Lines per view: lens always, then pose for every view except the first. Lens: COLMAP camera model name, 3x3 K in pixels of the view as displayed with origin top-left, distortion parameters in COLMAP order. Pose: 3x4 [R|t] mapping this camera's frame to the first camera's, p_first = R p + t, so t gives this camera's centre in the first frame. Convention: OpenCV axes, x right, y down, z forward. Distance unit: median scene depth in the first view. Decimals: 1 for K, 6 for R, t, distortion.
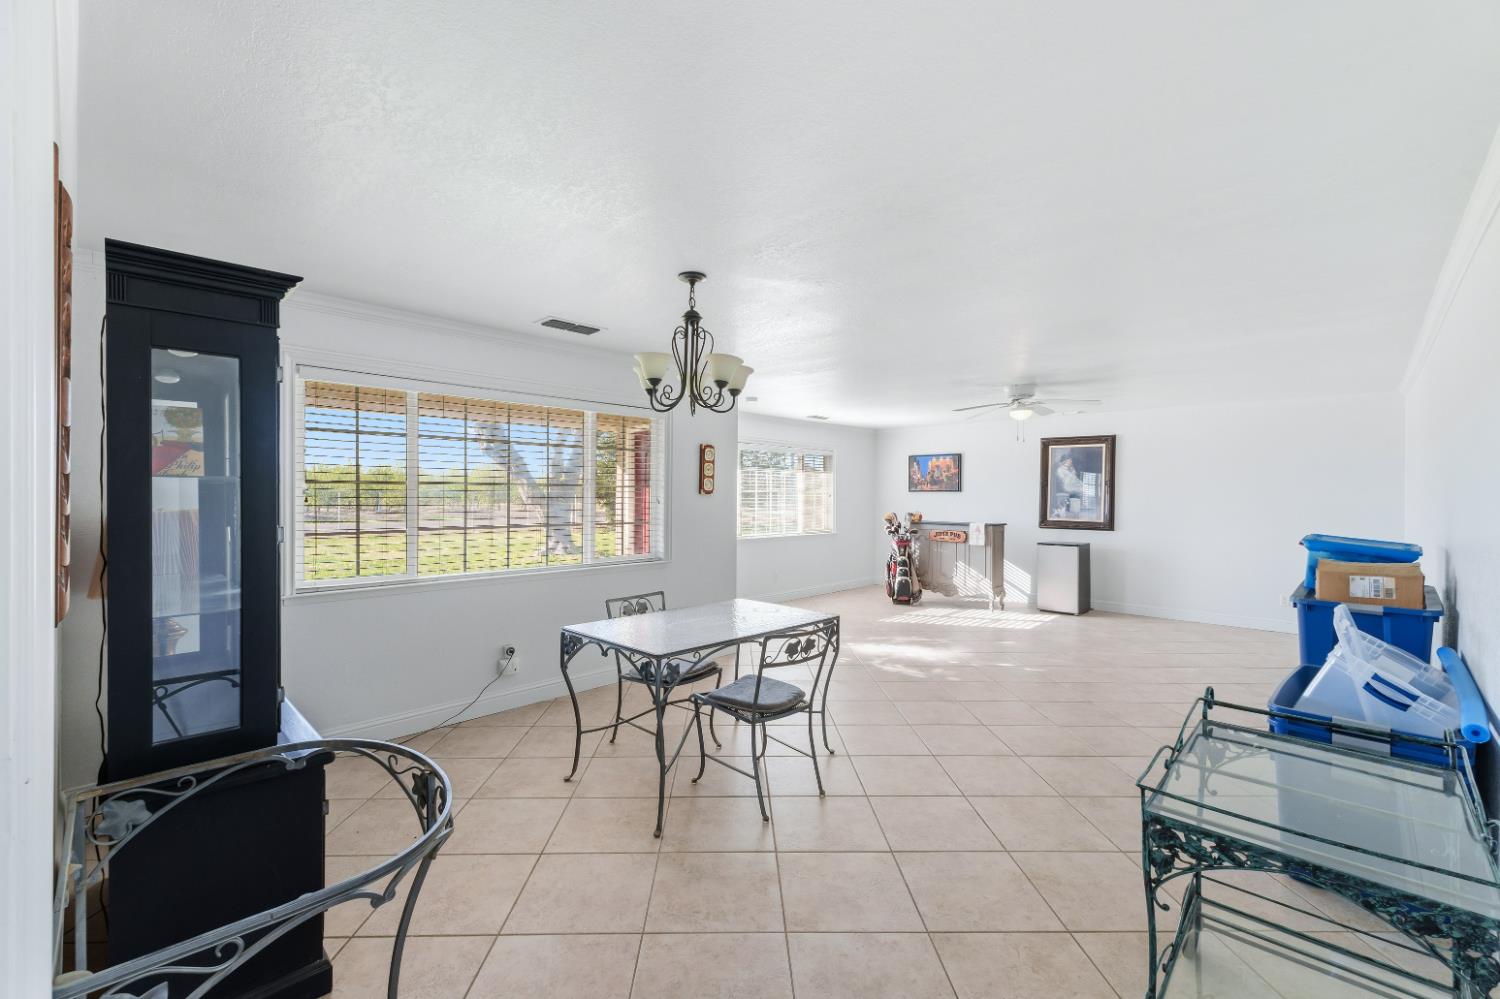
lens RADIAL K [[646.8, 0, 749.4], [0, 646.8, 495.0], [0, 0, 1]] dist [-0.001156, -0.000423]
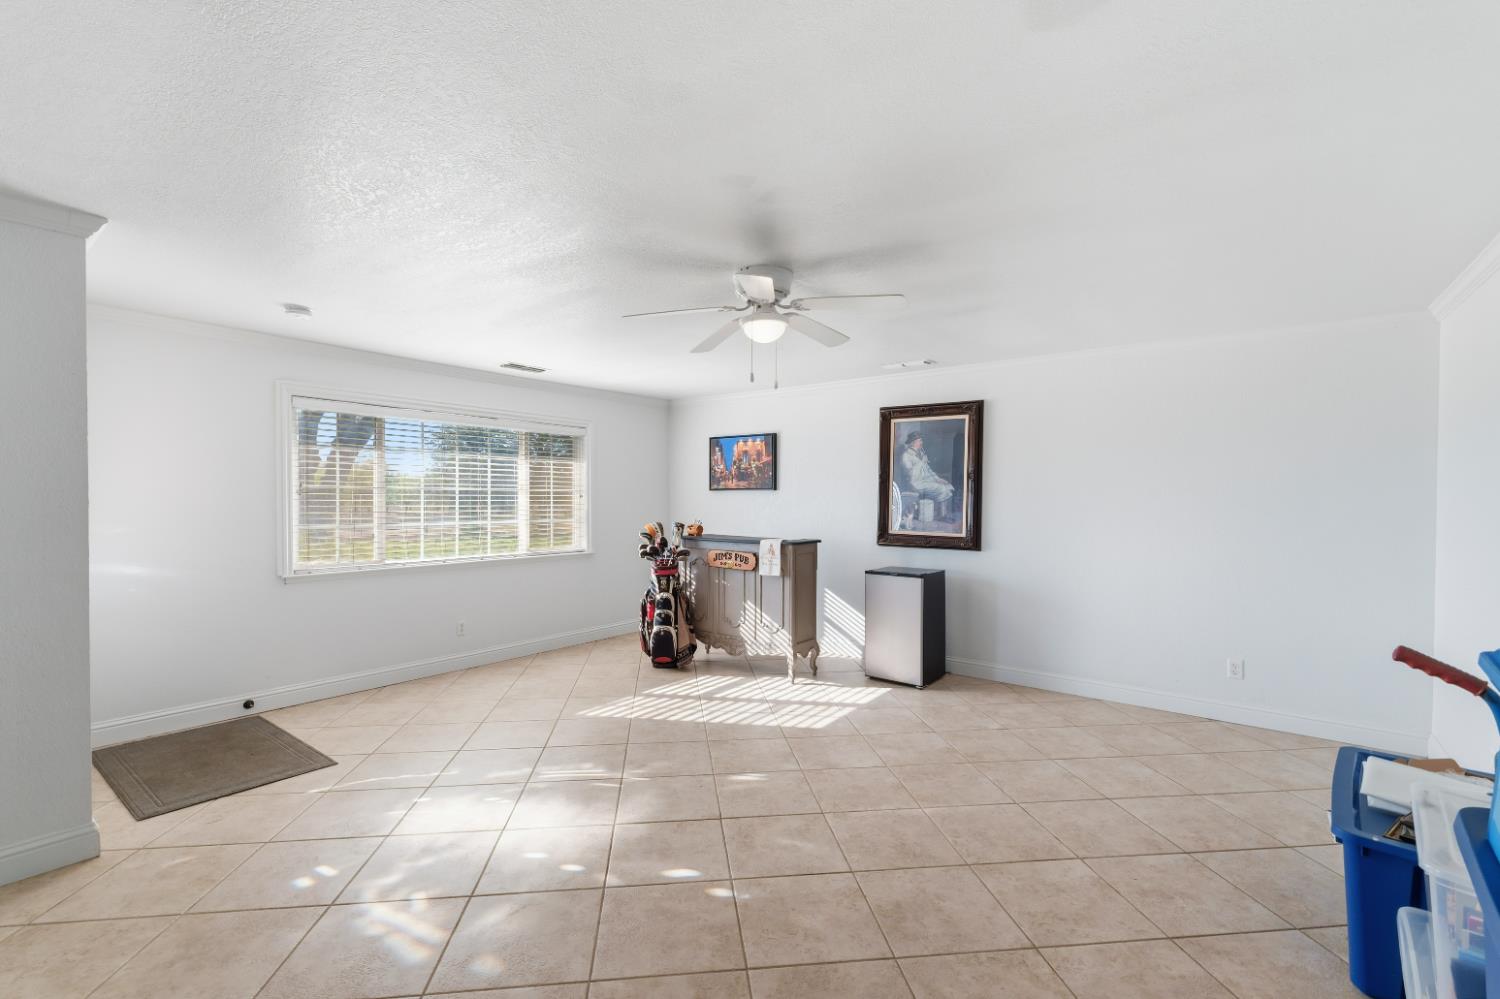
lens RADIAL K [[667.4, 0, 748.4], [0, 667.4, 504.6], [0, 0, 1]] dist [0.000722, 0.000072]
pose [[0.995201, -0.003462, 0.097785, 0.255506], [0.001979, 0.999882, 0.015254, -0.000604], [-0.097827, -0.014987, 0.995091, 0.345705]]
